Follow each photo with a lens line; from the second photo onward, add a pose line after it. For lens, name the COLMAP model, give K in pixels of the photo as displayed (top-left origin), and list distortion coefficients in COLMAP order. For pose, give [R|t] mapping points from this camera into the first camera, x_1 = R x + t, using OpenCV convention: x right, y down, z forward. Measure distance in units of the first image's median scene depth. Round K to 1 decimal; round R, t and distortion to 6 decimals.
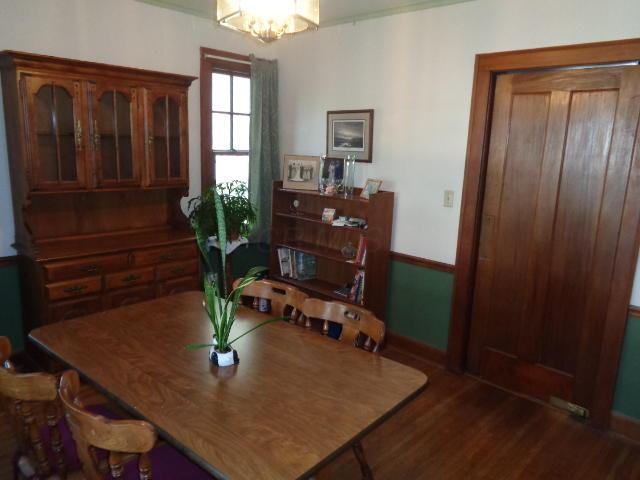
lens RADIAL K [[479.2, 0, 320.1], [0, 479.2, 240.5], [0, 0, 1]] dist [0.000037, 0.005817]
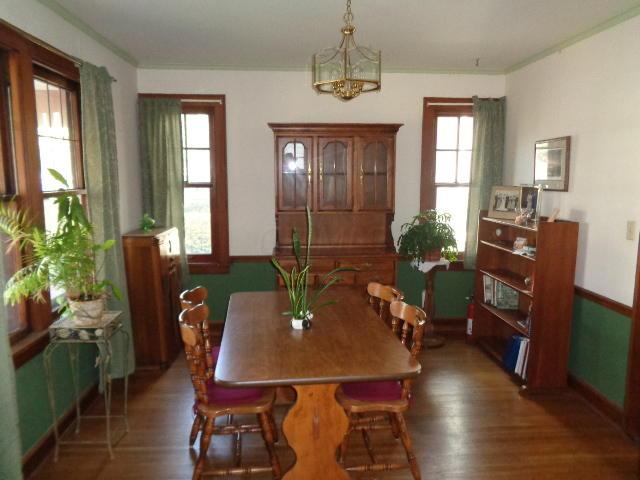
lens RADIAL K [[479.2, 0, 320.5], [0, 479.2, 238.2], [0, 0, 1]] dist [0.000037, 0.005817]
pose [[0.739004, 0.053574, -0.671567, 0.359554], [-0.110038, 0.993045, -0.041869, 0.020813], [0.664654, 0.104839, 0.739760, -0.014490]]
